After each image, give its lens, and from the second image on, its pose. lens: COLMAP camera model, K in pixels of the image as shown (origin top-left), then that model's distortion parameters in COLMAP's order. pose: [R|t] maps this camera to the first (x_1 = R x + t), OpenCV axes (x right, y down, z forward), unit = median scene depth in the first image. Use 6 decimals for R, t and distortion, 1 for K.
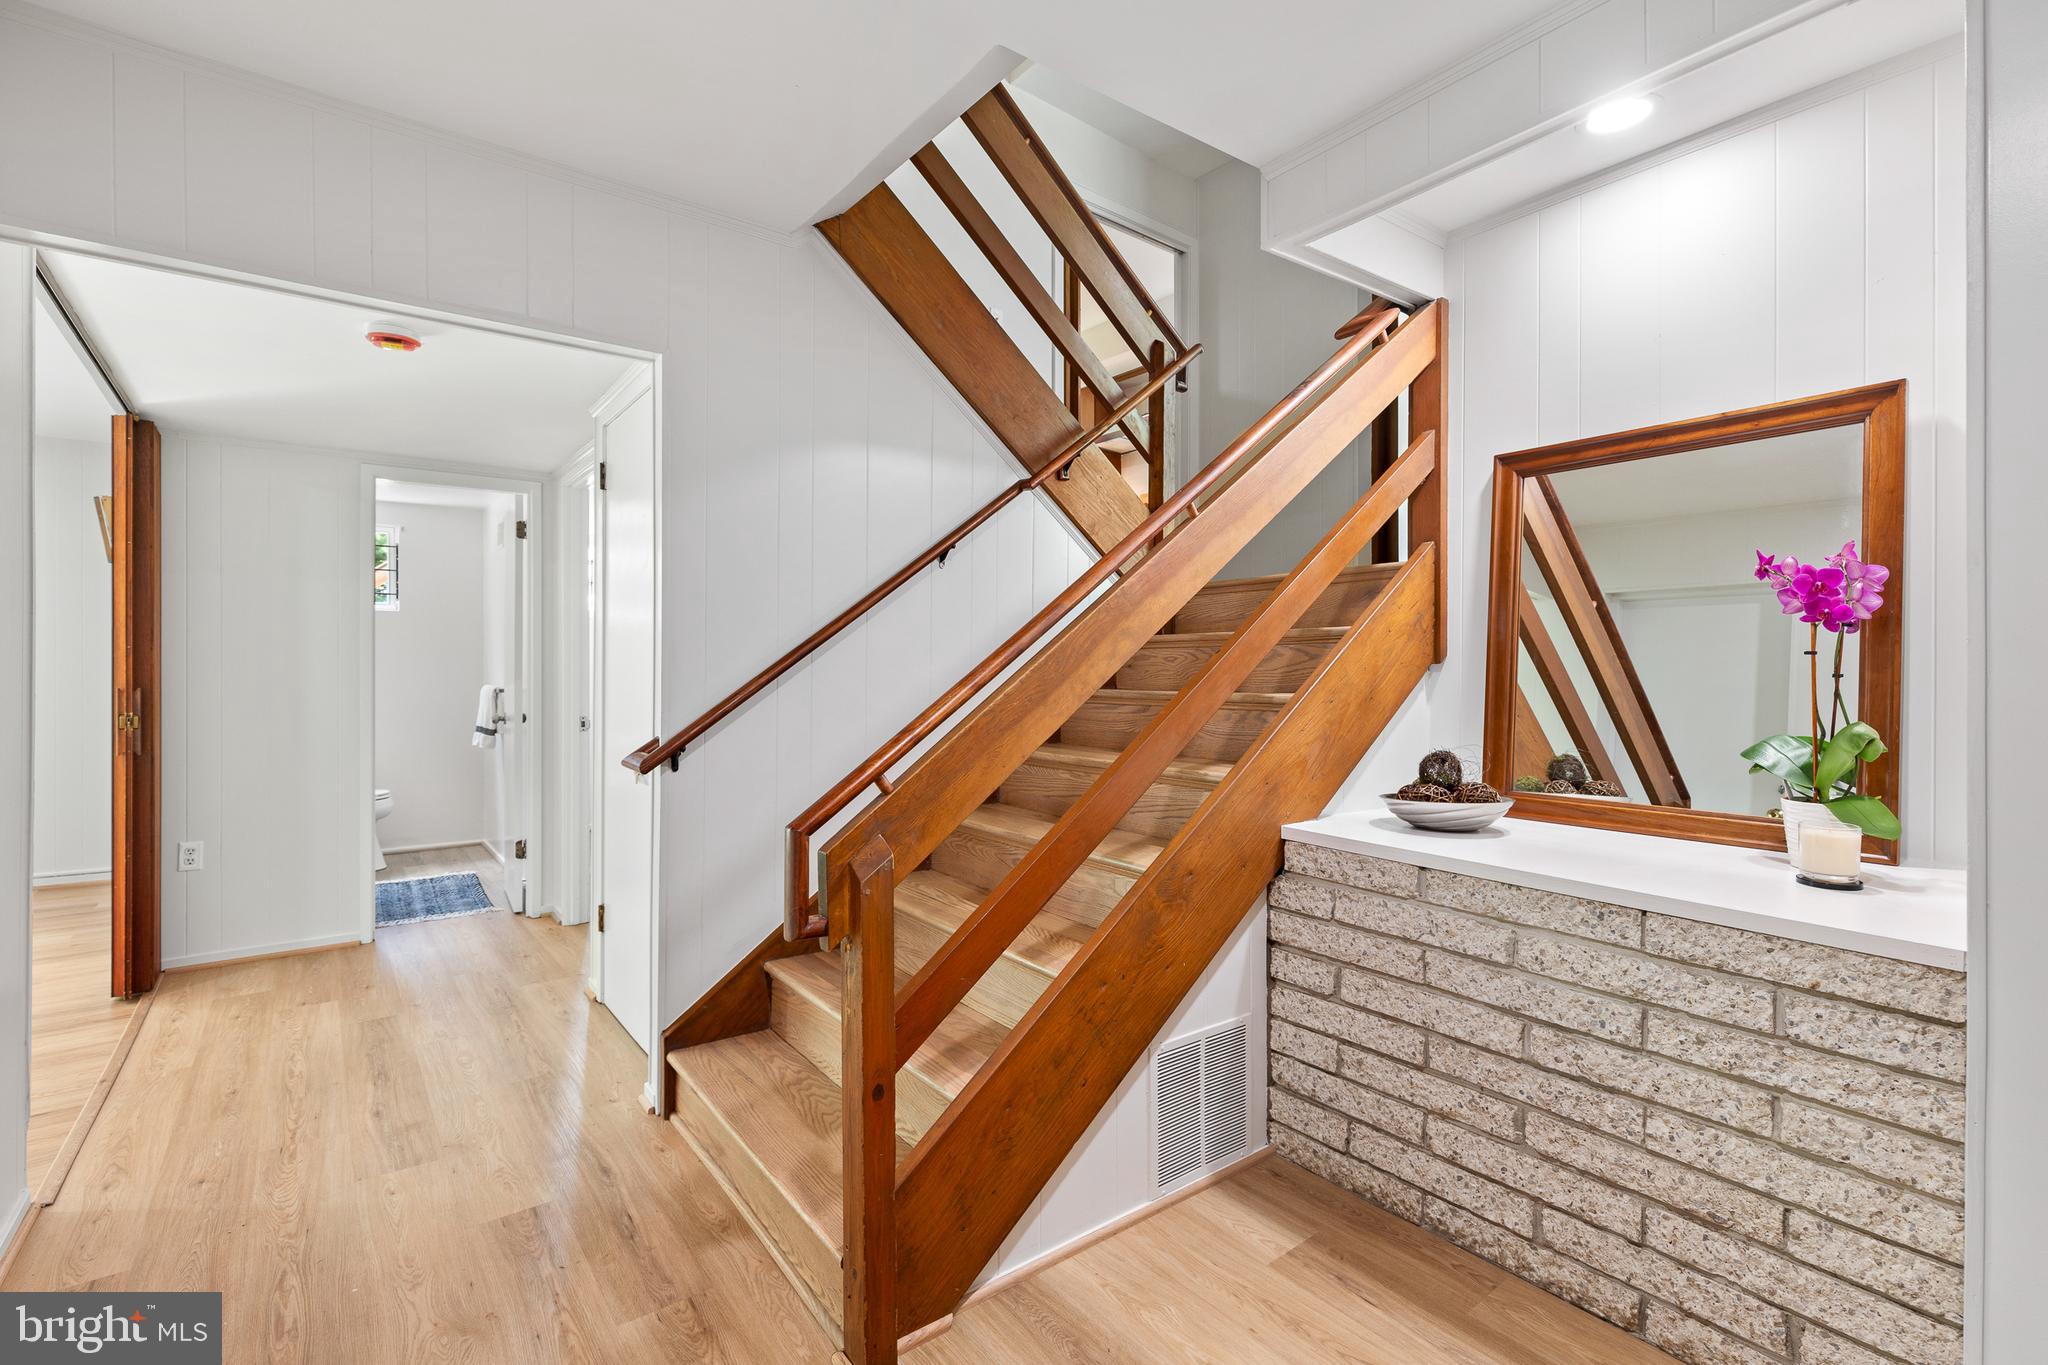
lens RADIAL K [[942.2, 0, 1024.0], [0, 942.2, 682.5], [0, 0, 1]] dist [0.019104, 0.000002]
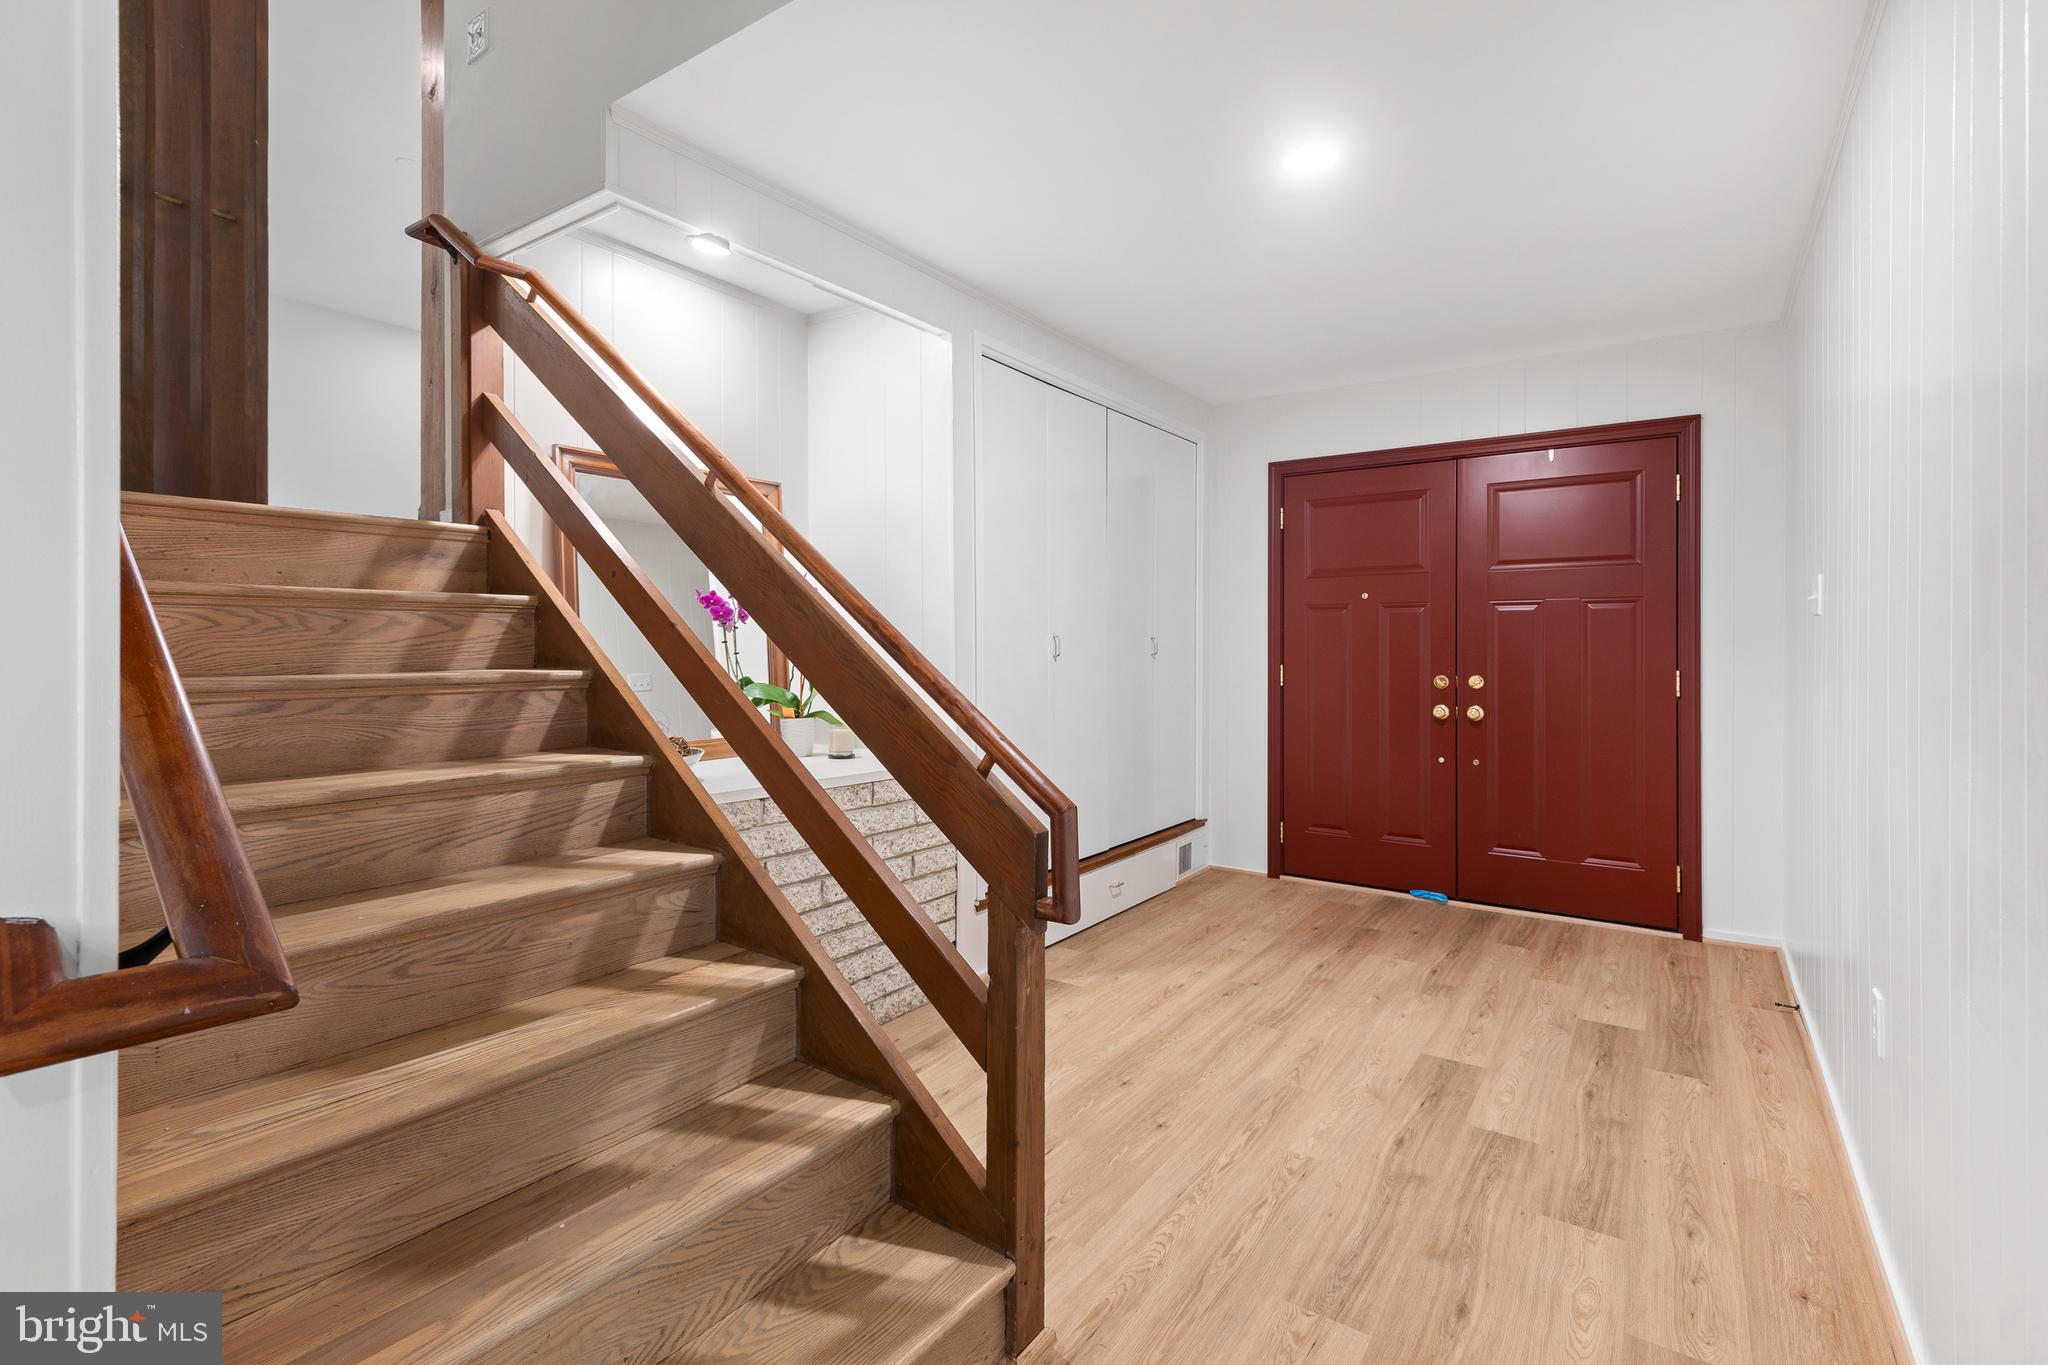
lens RADIAL K [[942.2, 0, 1024.0], [0, 942.2, 682.5], [0, 0, 1]] dist [0.019104, 0.000002]
pose [[-0.305417, -0.037808, 0.951468, -0.779145], [0.015835, 0.998872, 0.044774, -0.009254], [-0.952087, 0.028741, -0.304473, 0.928111]]
